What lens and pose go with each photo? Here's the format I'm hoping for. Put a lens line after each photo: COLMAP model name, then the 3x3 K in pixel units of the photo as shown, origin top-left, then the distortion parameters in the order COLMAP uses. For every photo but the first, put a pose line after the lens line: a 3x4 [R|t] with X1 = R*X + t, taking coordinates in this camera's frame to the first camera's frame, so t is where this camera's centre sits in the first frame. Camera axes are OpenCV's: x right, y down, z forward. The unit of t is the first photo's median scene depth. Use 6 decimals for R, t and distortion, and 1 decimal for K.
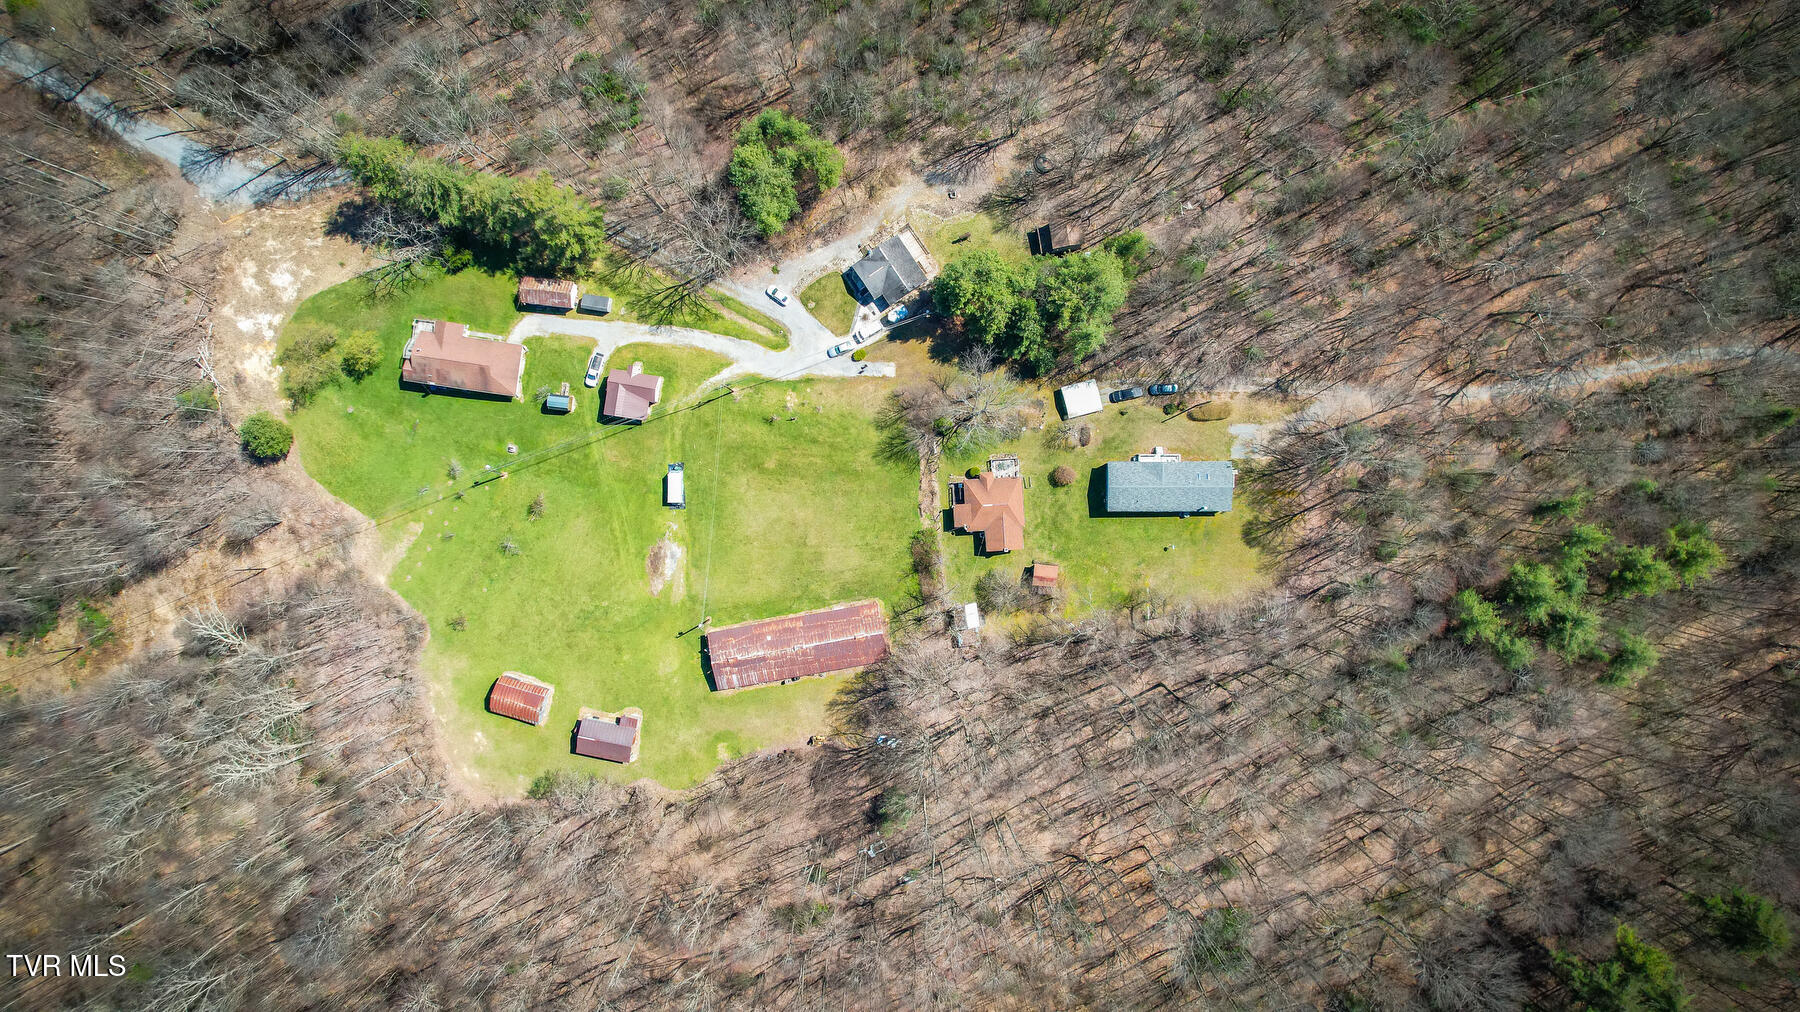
lens RADIAL K [[1152.8, 0, 900.0], [0, 1152.8, 506.0], [0, 0, 1]] dist [-0.060481, 0.054532]
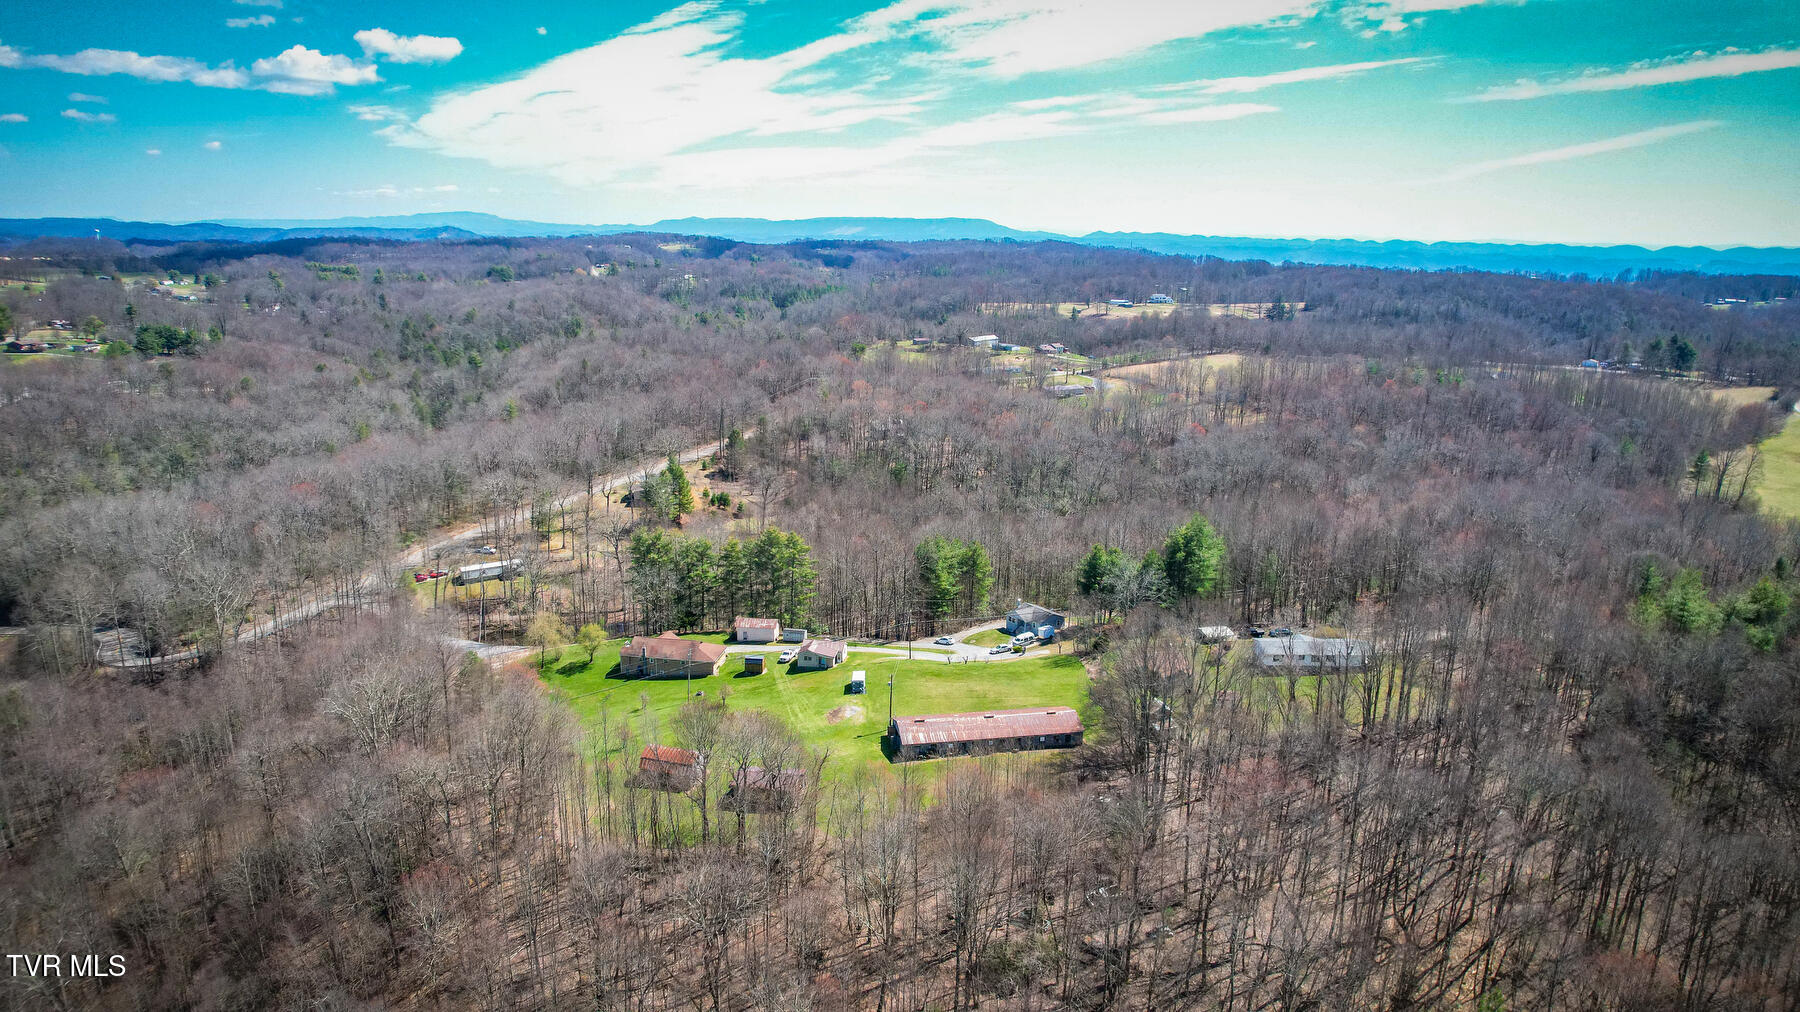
lens RADIAL K [[1152.8, 0, 900.0], [0, 1152.8, 506.0], [0, 0, 1]] dist [-0.060481, 0.054532]
pose [[0.999875, 0.012411, 0.009792, -0.167811], [0.007113, 0.200039, -0.979762, 0.983597], [-0.014119, 0.979709, 0.199926, 0.623462]]
